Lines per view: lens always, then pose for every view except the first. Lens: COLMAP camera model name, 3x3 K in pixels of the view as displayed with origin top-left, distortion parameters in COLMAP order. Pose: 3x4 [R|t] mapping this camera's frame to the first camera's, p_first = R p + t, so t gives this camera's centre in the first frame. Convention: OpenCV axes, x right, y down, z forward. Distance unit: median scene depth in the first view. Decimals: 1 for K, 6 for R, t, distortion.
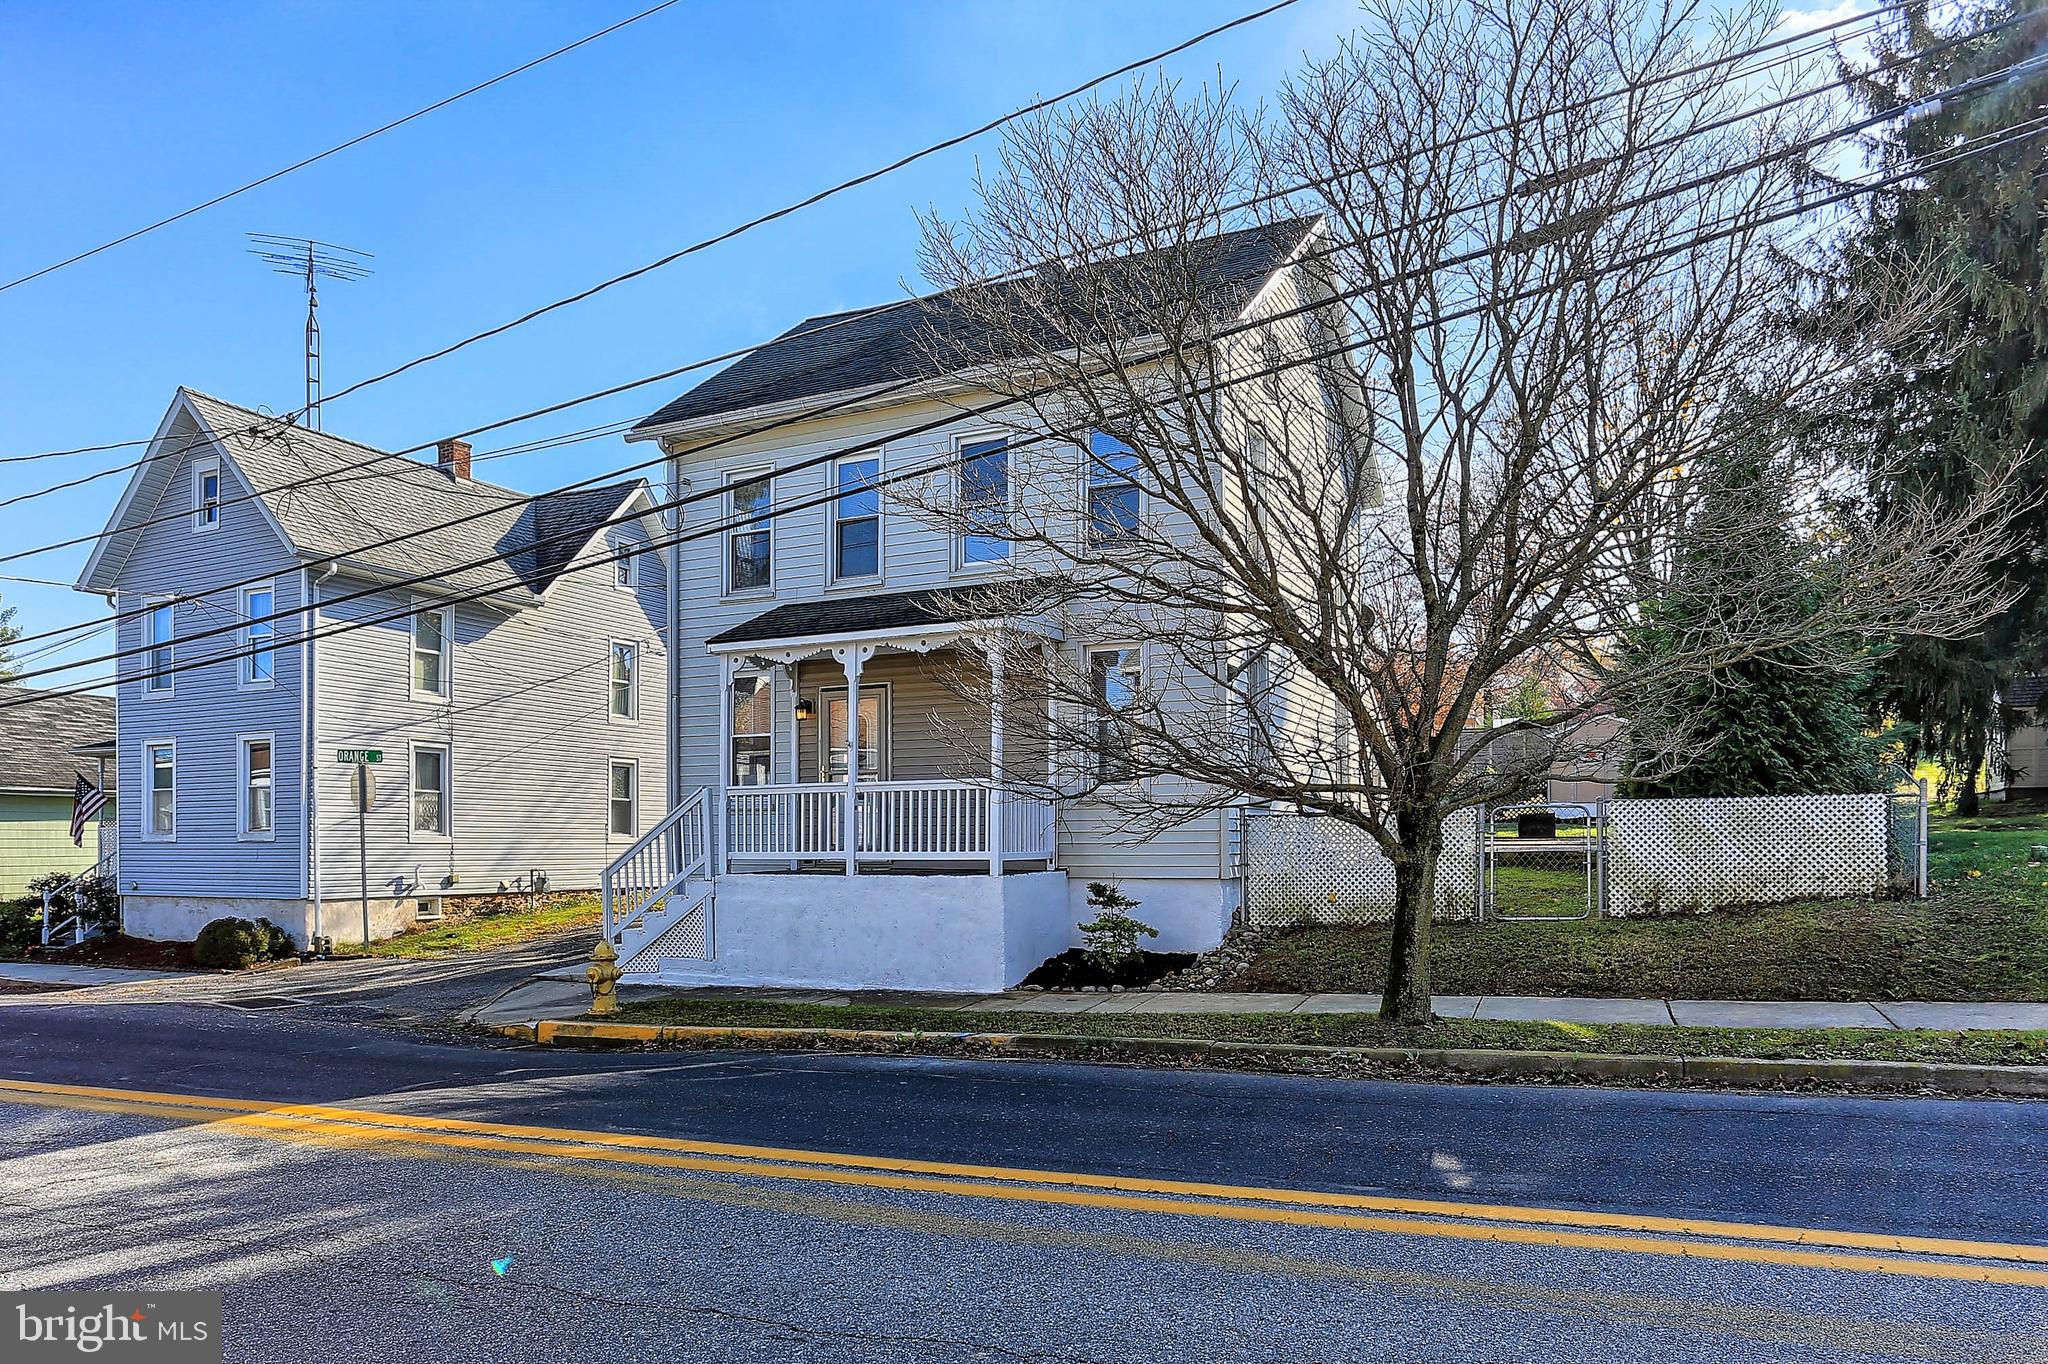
lens RADIAL K [[1059.2, 0, 1024.0], [0, 1059.2, 682.0], [0, 0, 1]] dist [-0.025691, 0.007404]
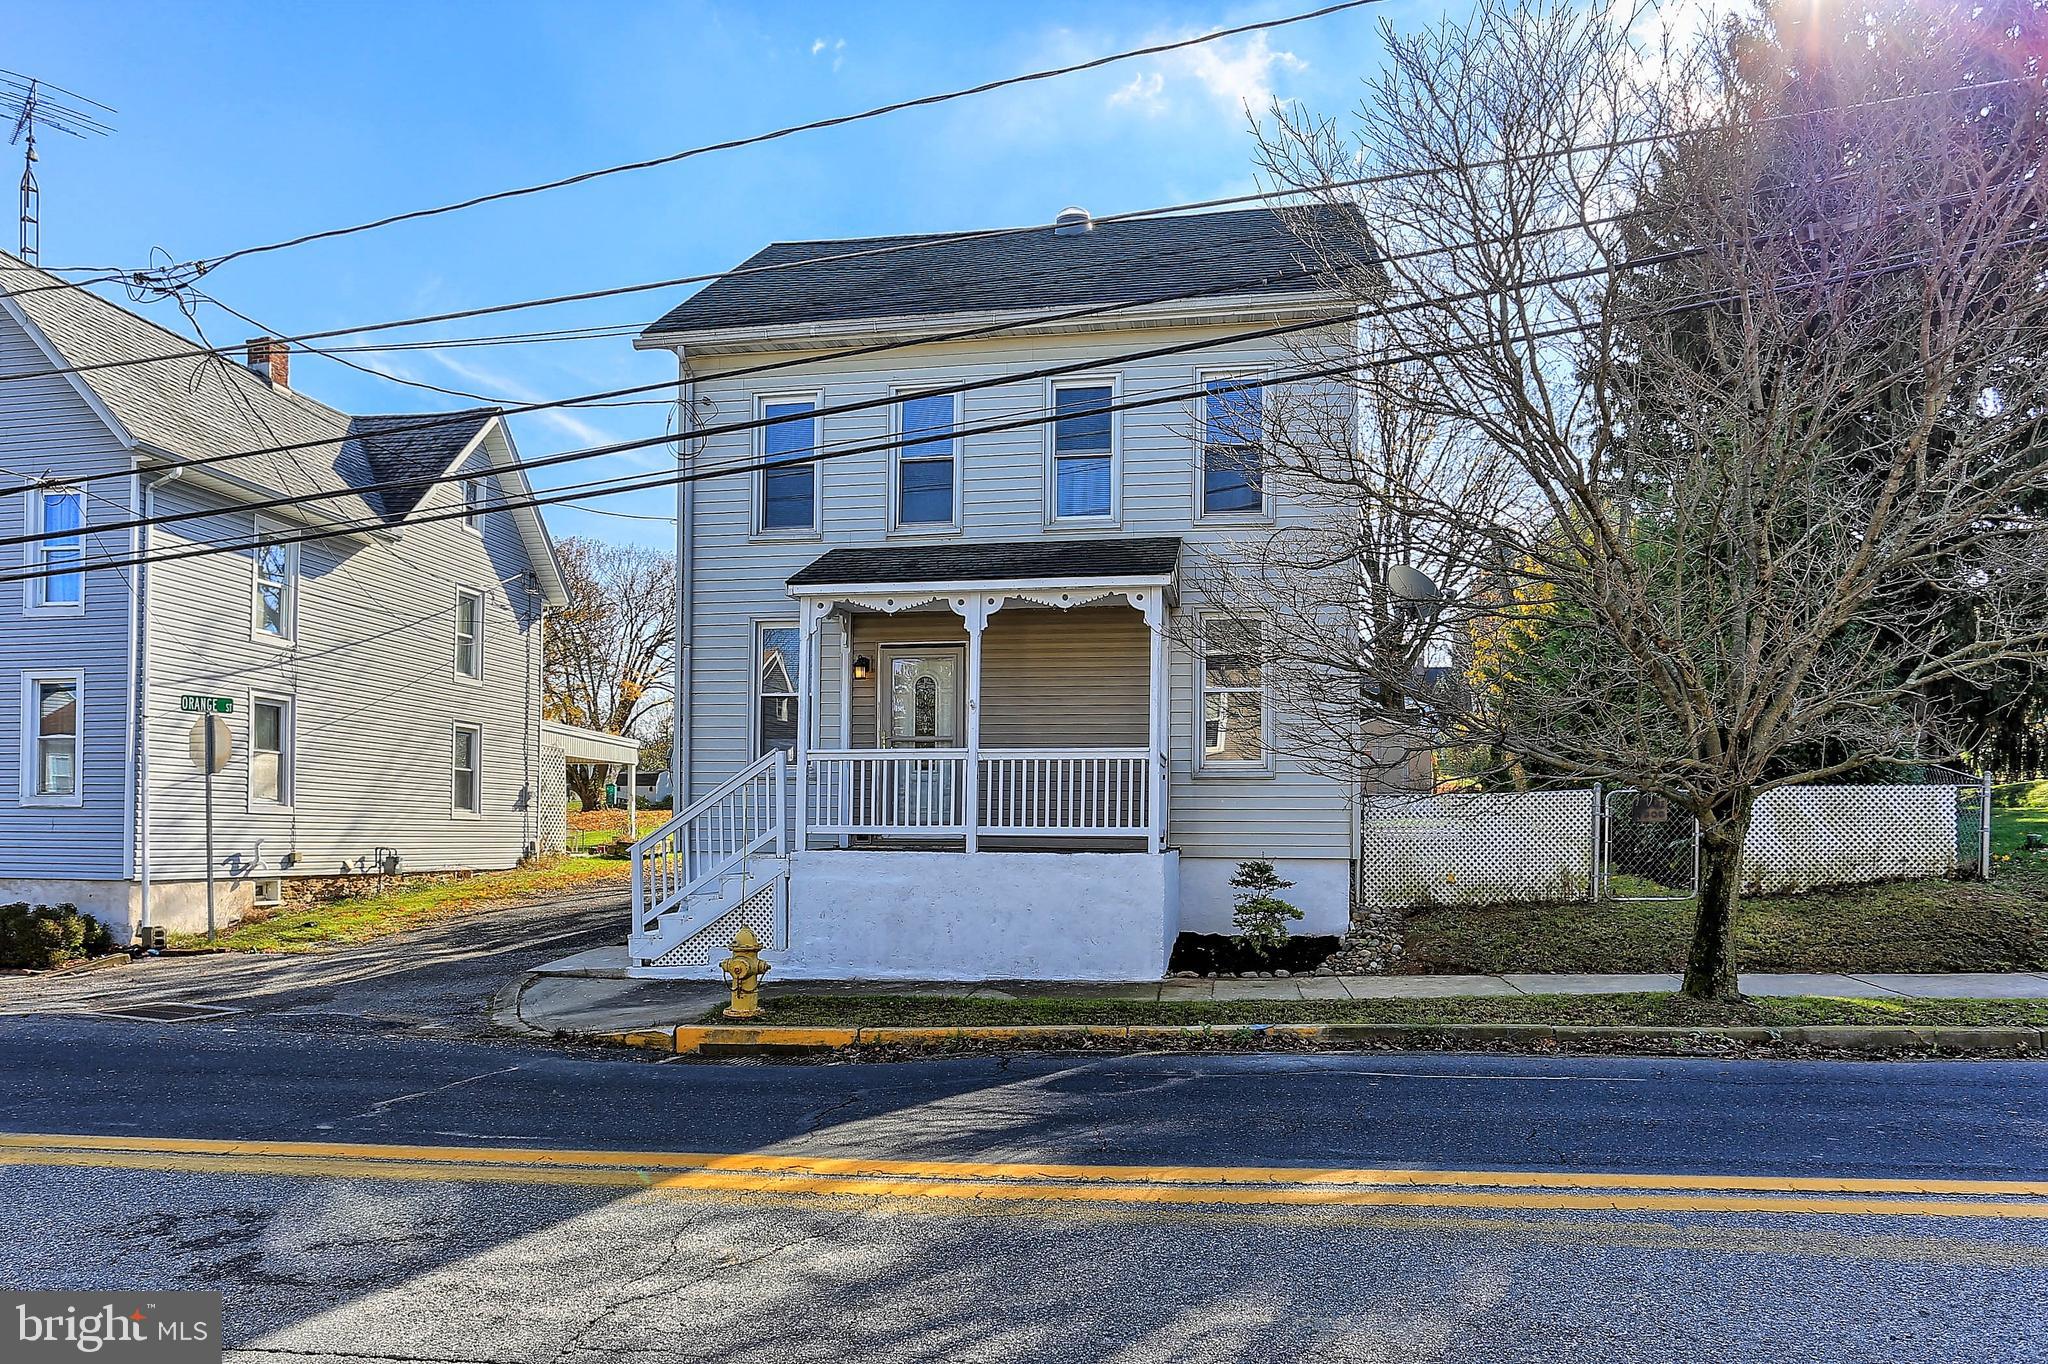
lens RADIAL K [[1059.2, 0, 1024.0], [0, 1059.2, 682.0], [0, 0, 1]] dist [-0.025691, 0.007404]
pose [[0.974785, 0.043665, 0.218831, -0.322168], [-0.046121, 0.998917, 0.006127, 0.031607], [-0.218326, -0.016065, 0.975744, 0.122153]]
